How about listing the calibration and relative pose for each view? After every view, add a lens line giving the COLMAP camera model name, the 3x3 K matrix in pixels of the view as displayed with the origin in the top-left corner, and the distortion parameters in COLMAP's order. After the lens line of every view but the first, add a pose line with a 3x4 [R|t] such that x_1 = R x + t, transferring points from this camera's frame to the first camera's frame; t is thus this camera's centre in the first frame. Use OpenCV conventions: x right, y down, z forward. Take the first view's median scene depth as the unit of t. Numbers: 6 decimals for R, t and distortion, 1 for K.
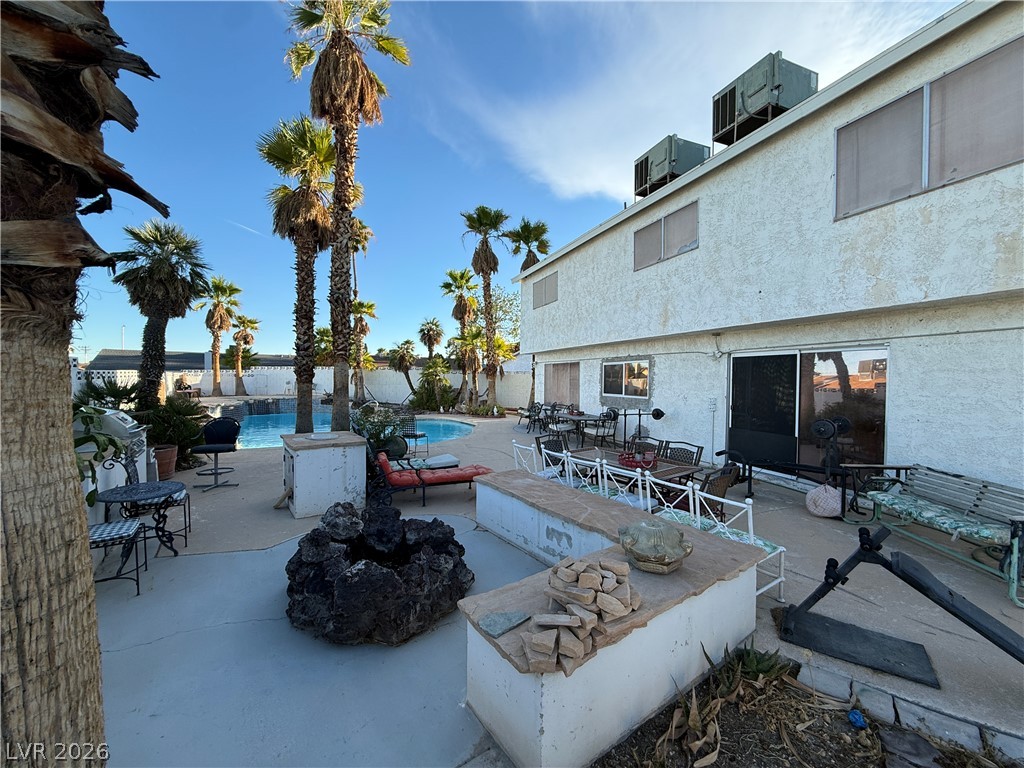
lens RADIAL K [[406.6, 0, 512.0], [0, 406.6, 384.0], [0, 0, 1]] dist [-0.002987, 0.000166]
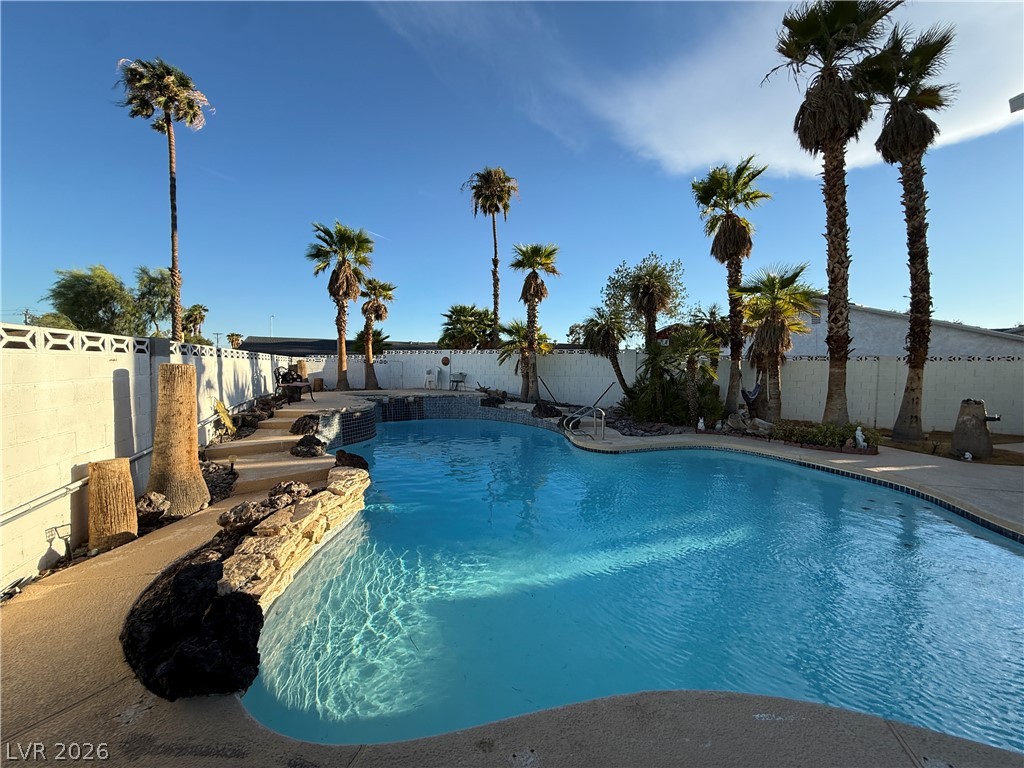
lens RADIAL K [[406.6, 0, 512.0], [0, 406.6, 384.0], [0, 0, 1]] dist [-0.002987, 0.000166]
pose [[0.967309, 0.015341, -0.253136, -0.246929], [-0.009506, 0.999661, 0.024254, -0.001335], [0.253423, -0.021055, 0.967127, 0.370430]]
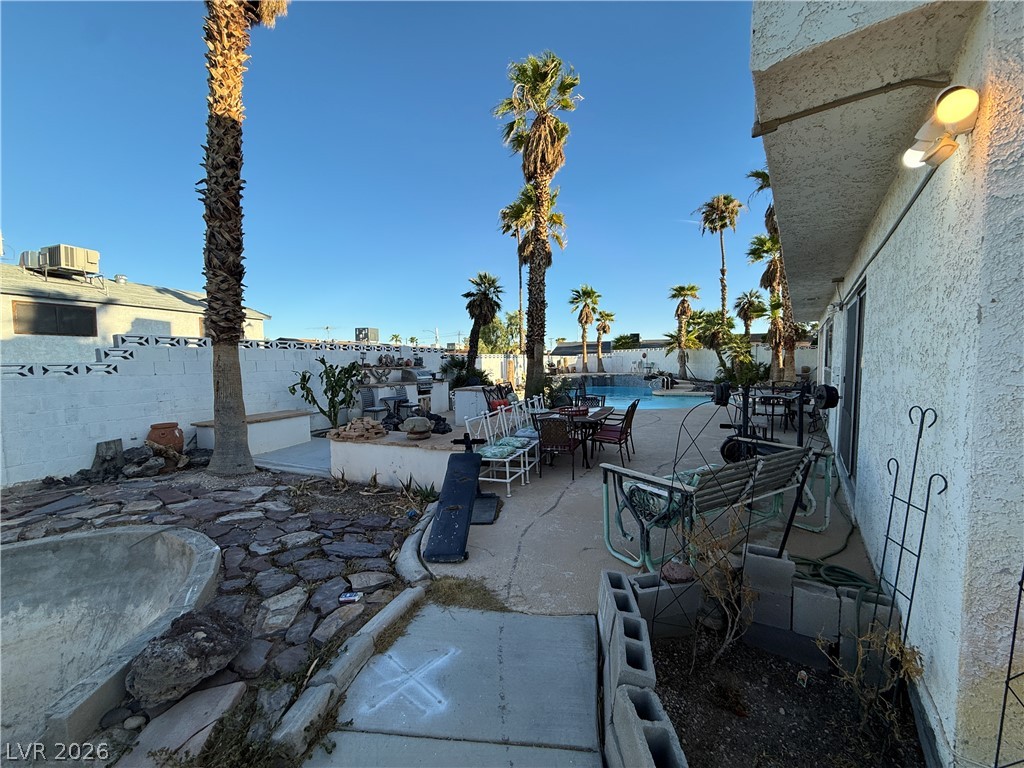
lens RADIAL K [[406.6, 0, 512.0], [0, 406.6, 384.0], [0, 0, 1]] dist [-0.002987, 0.000166]
pose [[0.551996, 0.031970, -0.833233, 0.280517], [0.003676, 0.999162, 0.040772, 0.010774], [0.833838, -0.025569, 0.551416, 0.036321]]
